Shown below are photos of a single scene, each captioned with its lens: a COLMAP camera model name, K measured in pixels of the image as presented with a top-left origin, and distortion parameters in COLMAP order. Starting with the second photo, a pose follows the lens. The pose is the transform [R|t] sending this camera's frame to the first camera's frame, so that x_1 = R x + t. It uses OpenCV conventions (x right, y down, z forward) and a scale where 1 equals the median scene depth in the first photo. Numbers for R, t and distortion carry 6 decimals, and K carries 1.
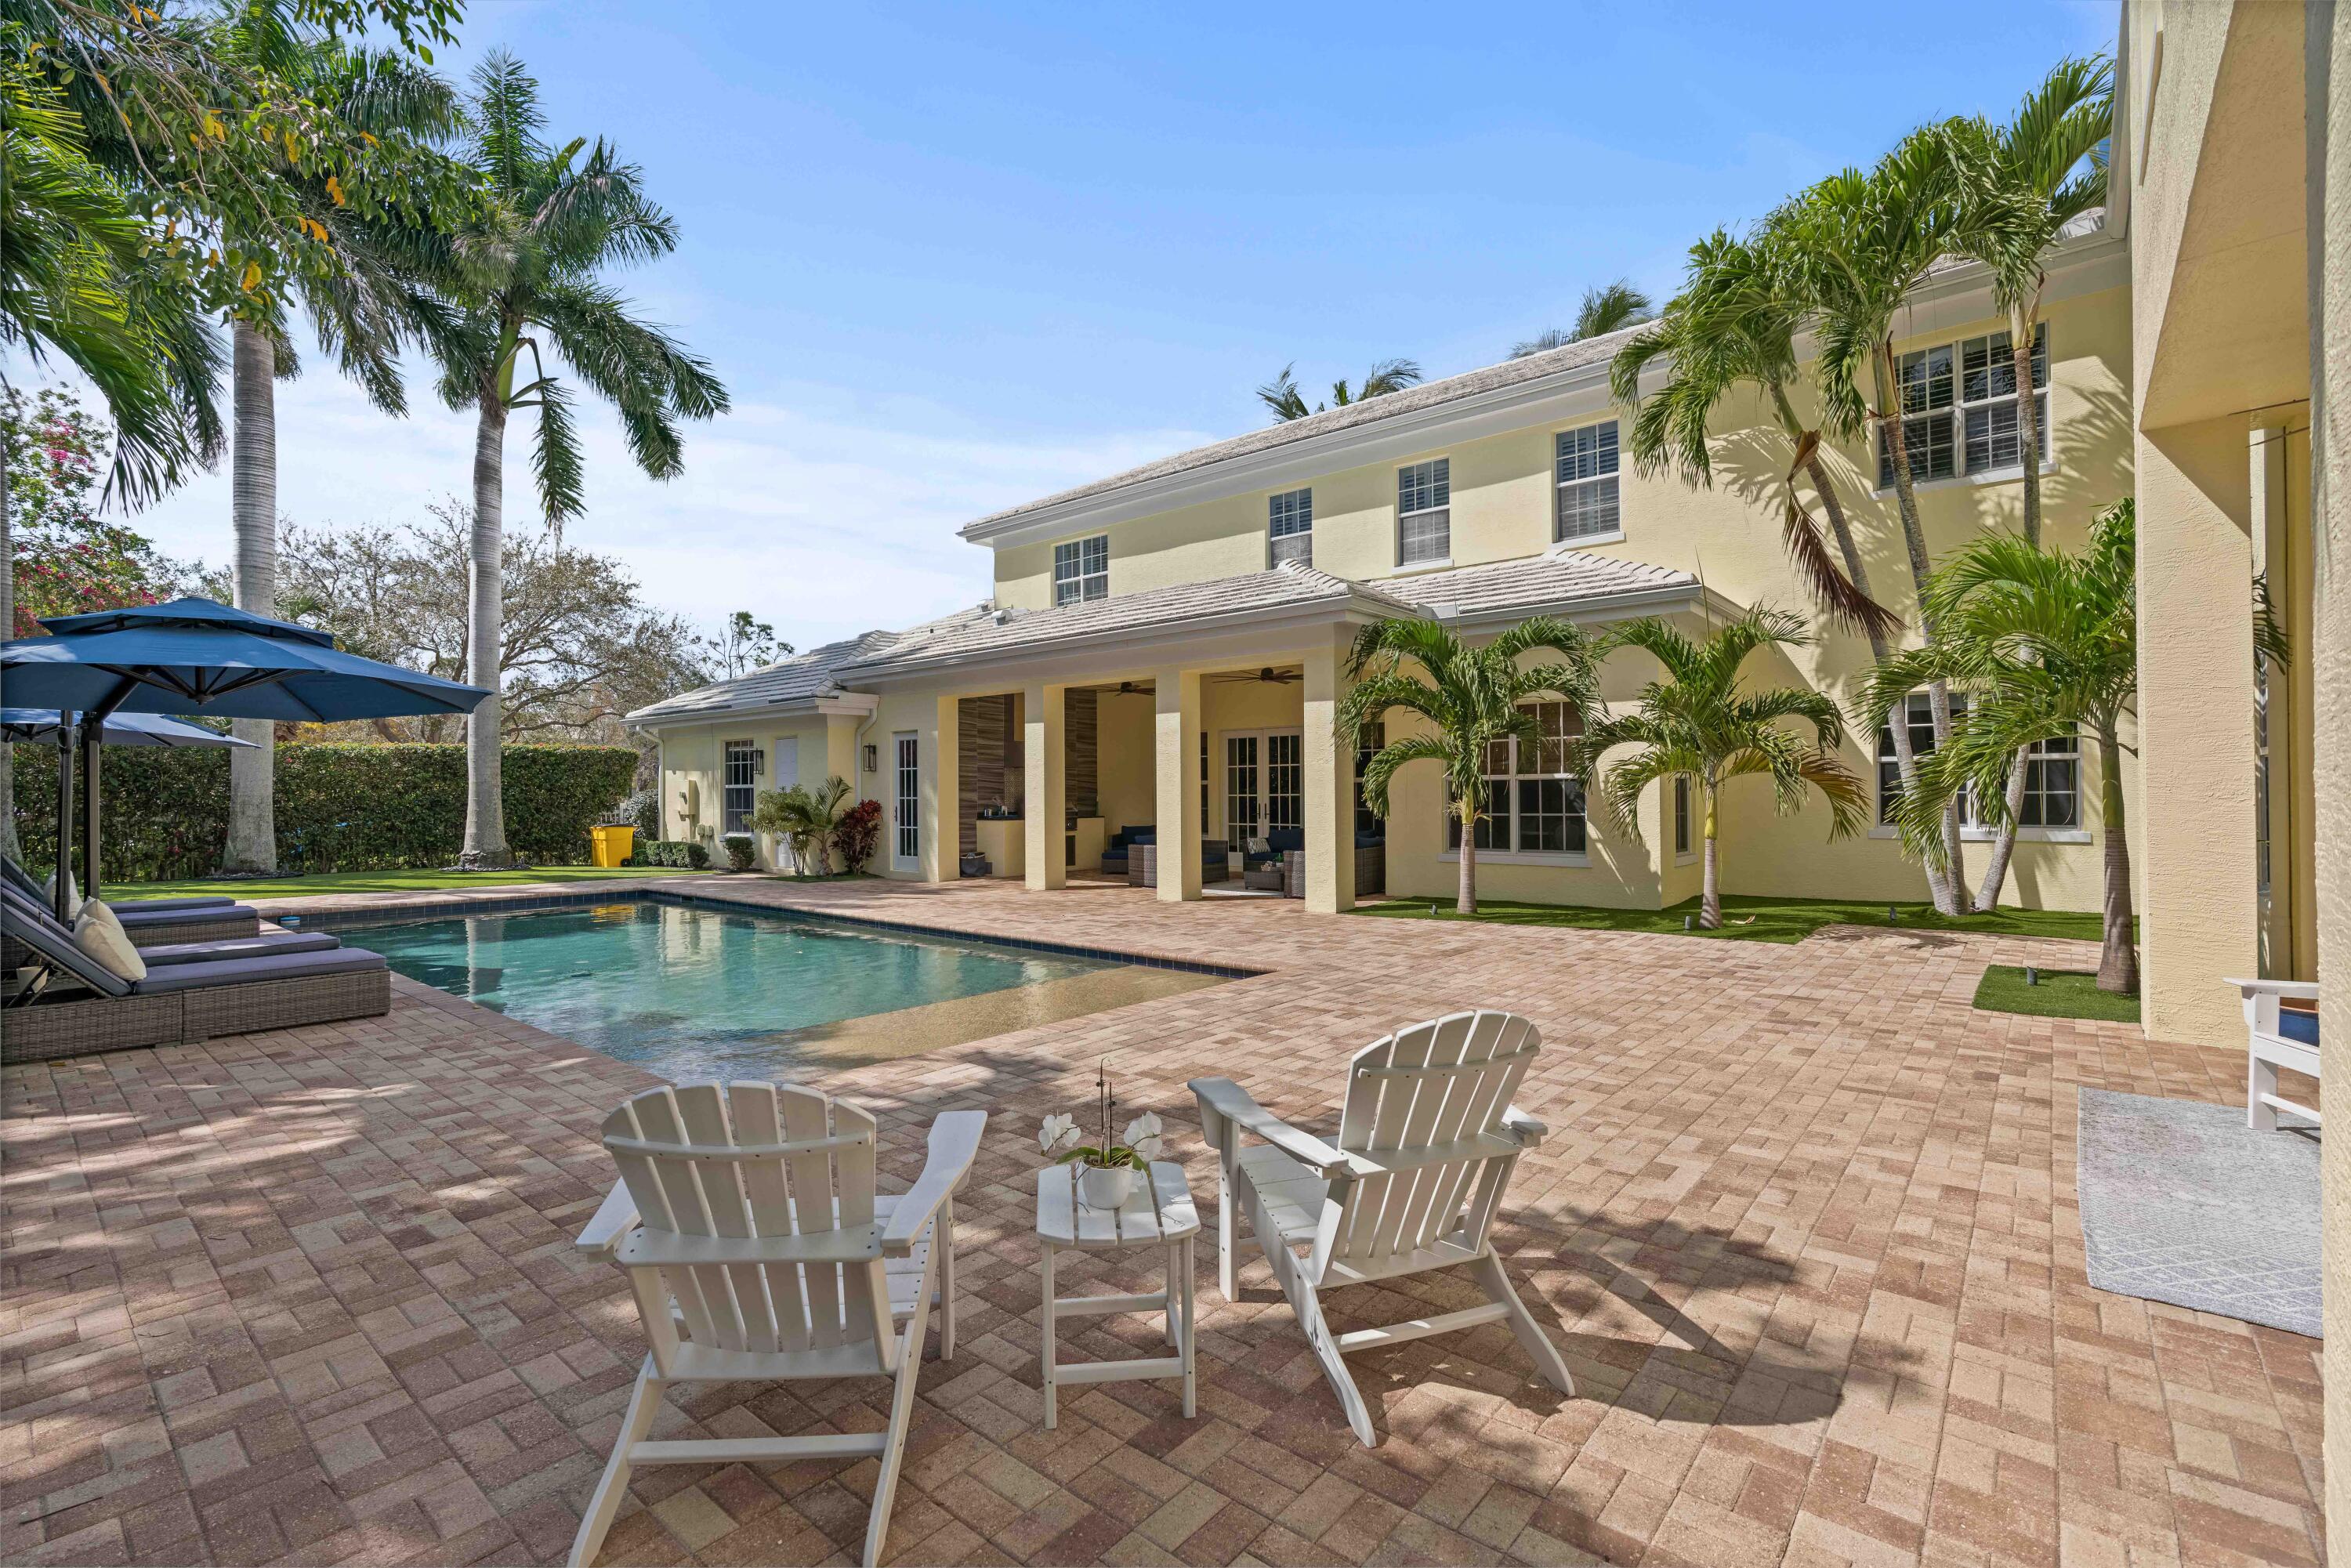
lens RADIAL K [[1044.5, 0, 1155.2], [0, 1044.5, 787.6], [0, 0, 1]] dist [-0.011197, 0.005441]
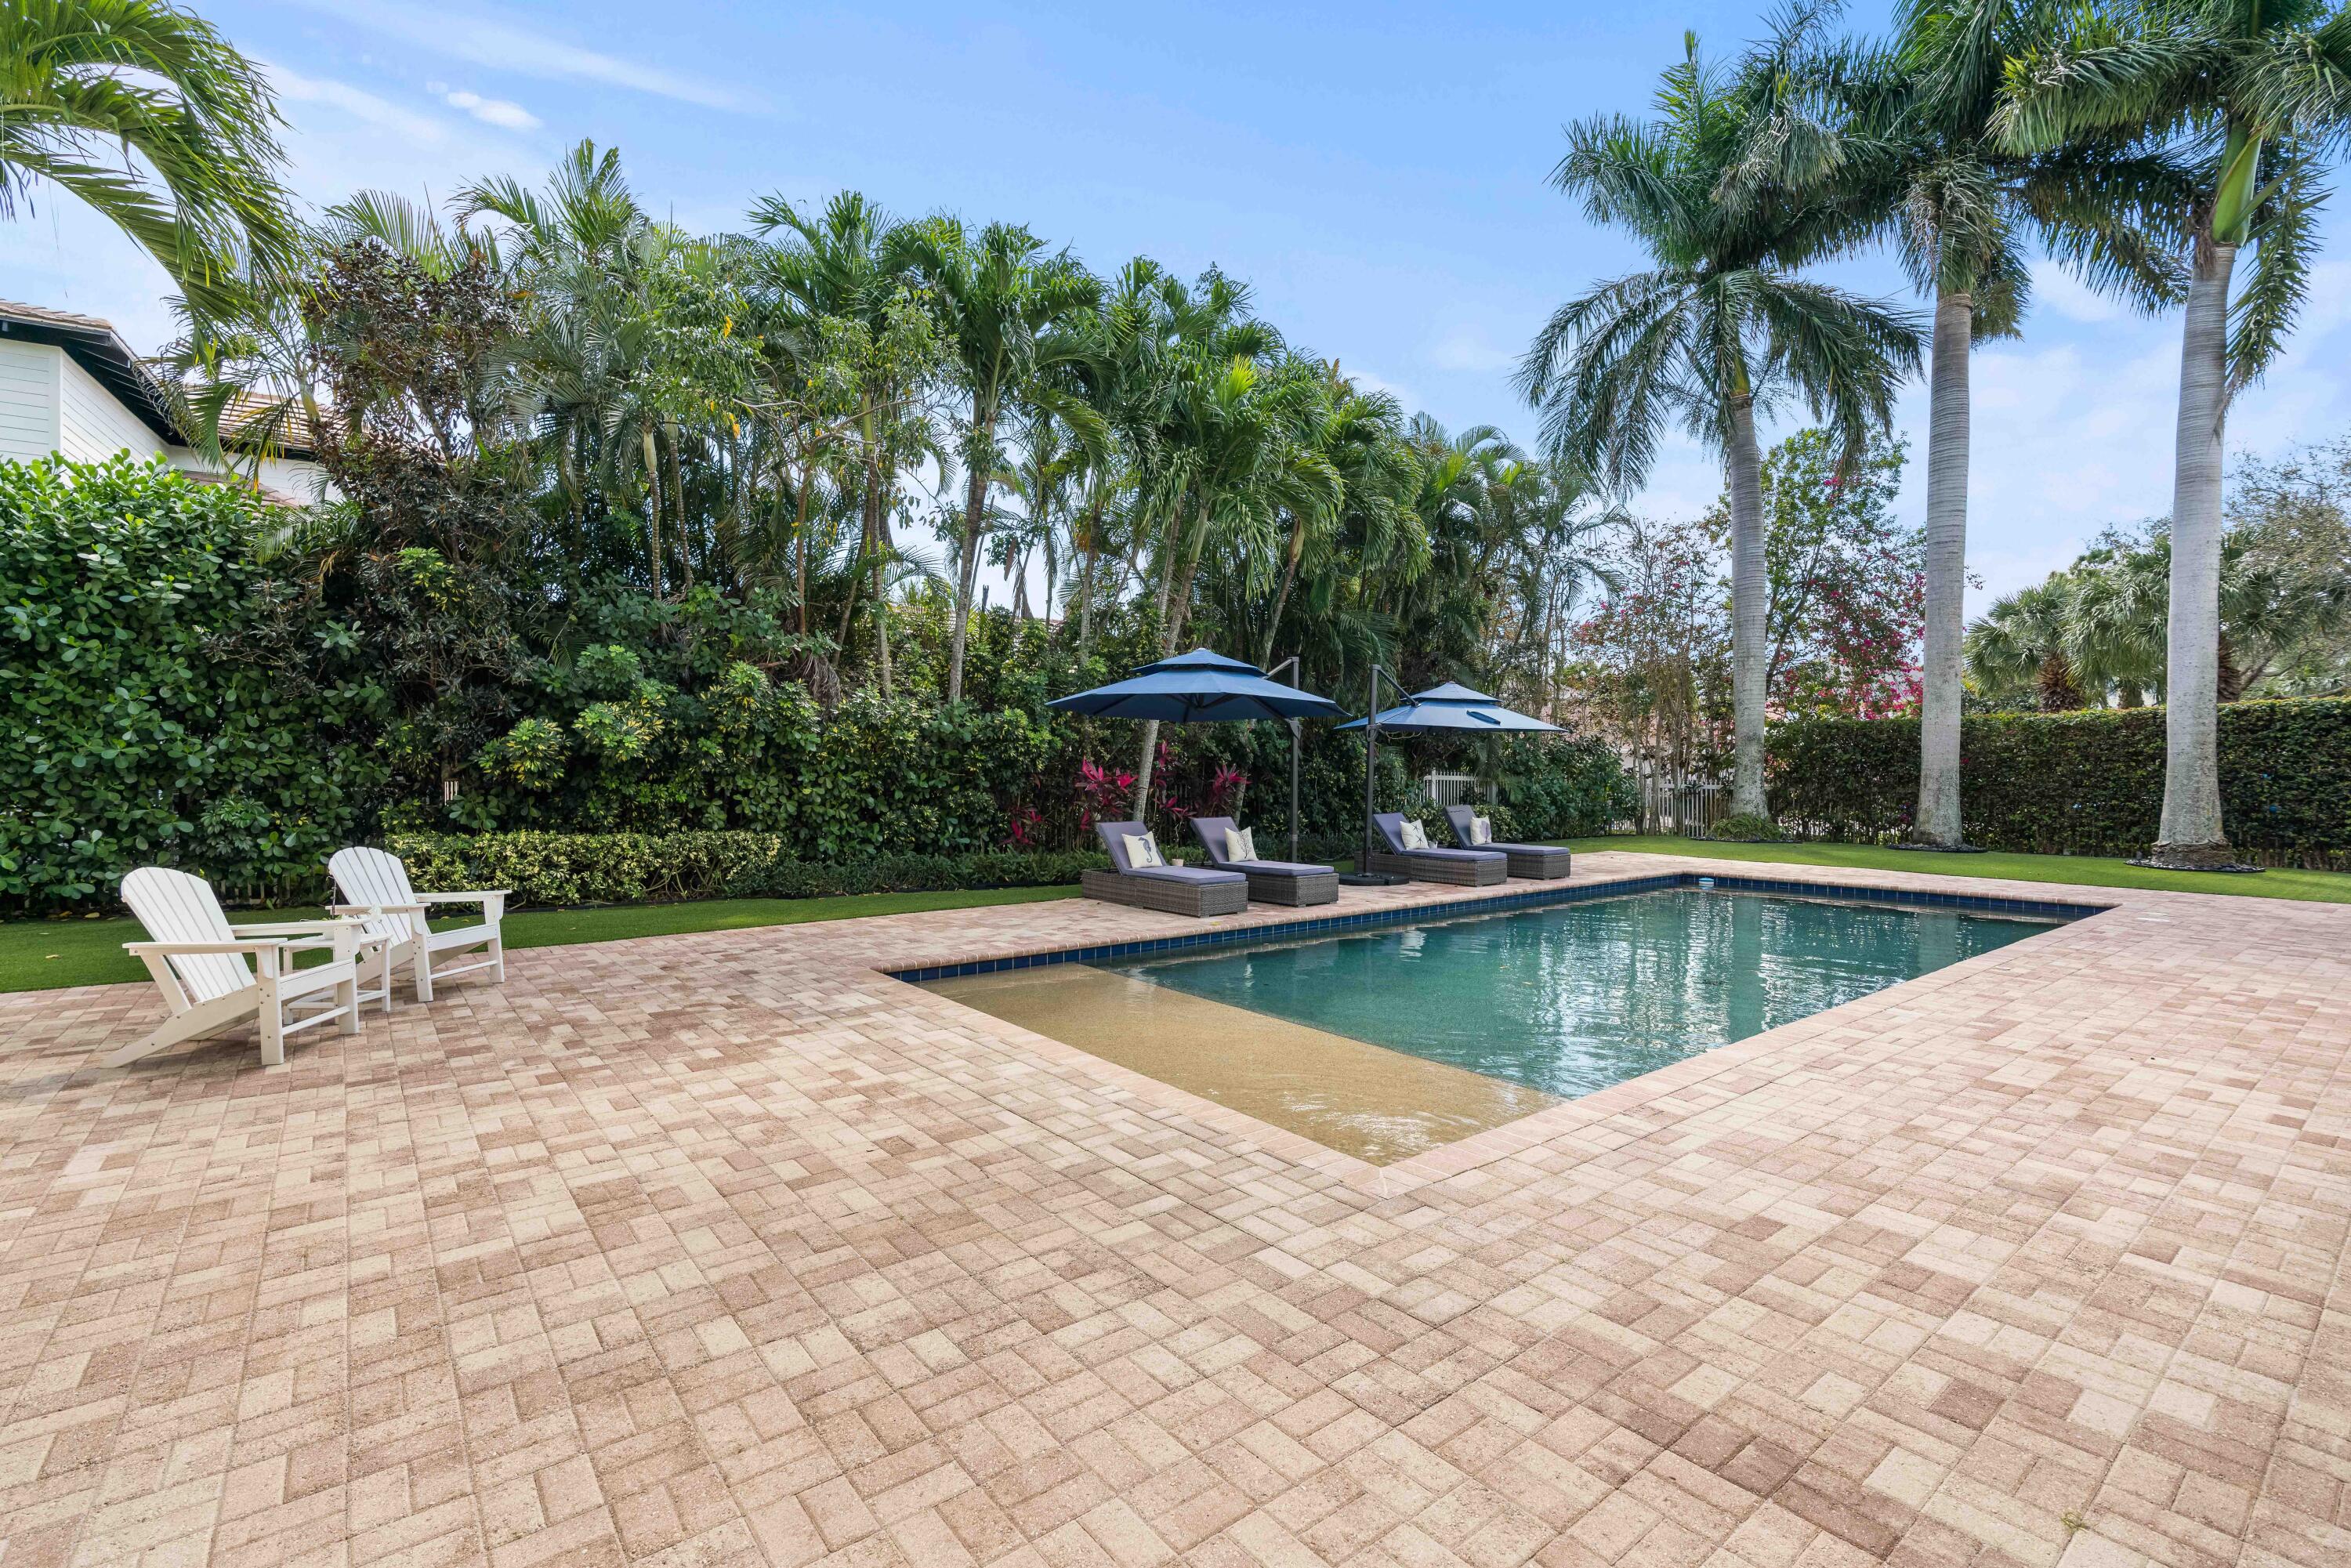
lens RADIAL K [[1044.5, 0, 1177.4], [0, 1044.5, 775.3], [0, 0, 1]] dist [-0.011197, 0.005441]
pose [[-0.179387, 0.010468, -0.983723, 0.262757], [0.004077, 0.999943, 0.009897, 0.000631], [0.983770, -0.002236, -0.179419, 0.448628]]
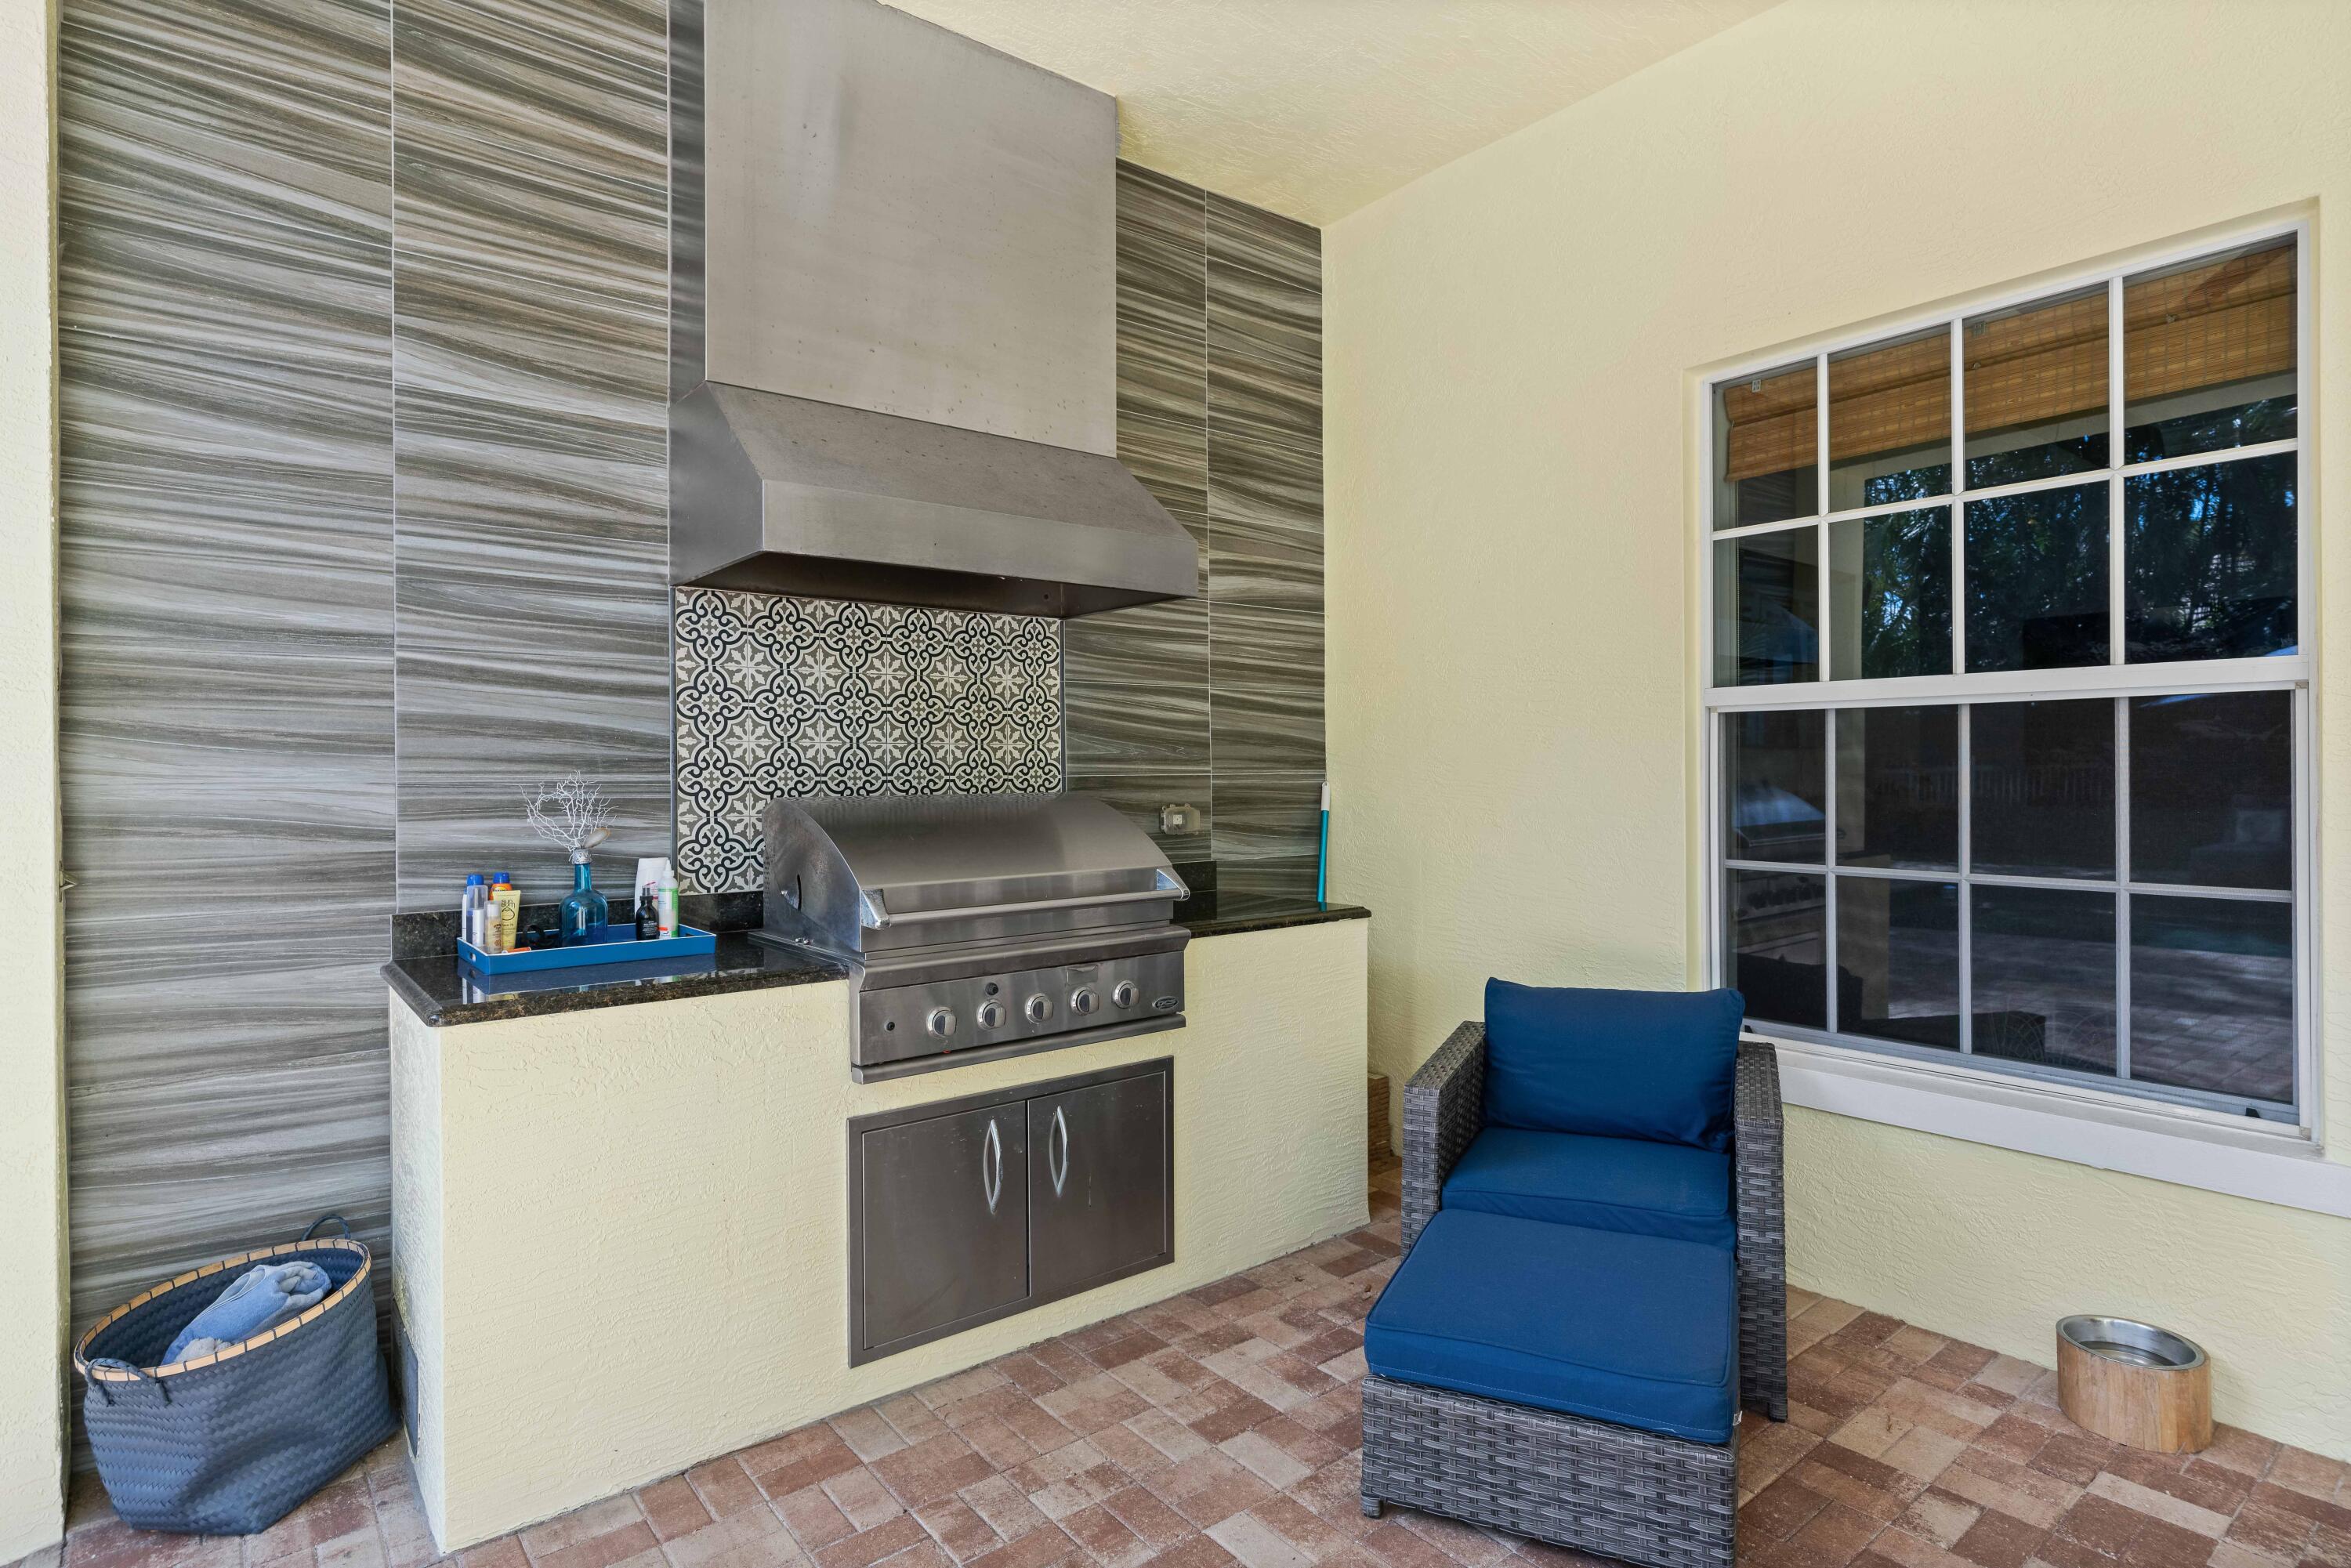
lens RADIAL K [[1235.0, 0, 1183.6], [0, 1235.0, 782.1], [0, 0, 1]] dist [-0.004402, 0.001106]
pose [[0.983764, -0.001505, -0.179462, -0.044778], [0.002973, 0.999964, 0.007910, 0.006421], [0.179444, -0.008315, 0.983733, 0.849722]]
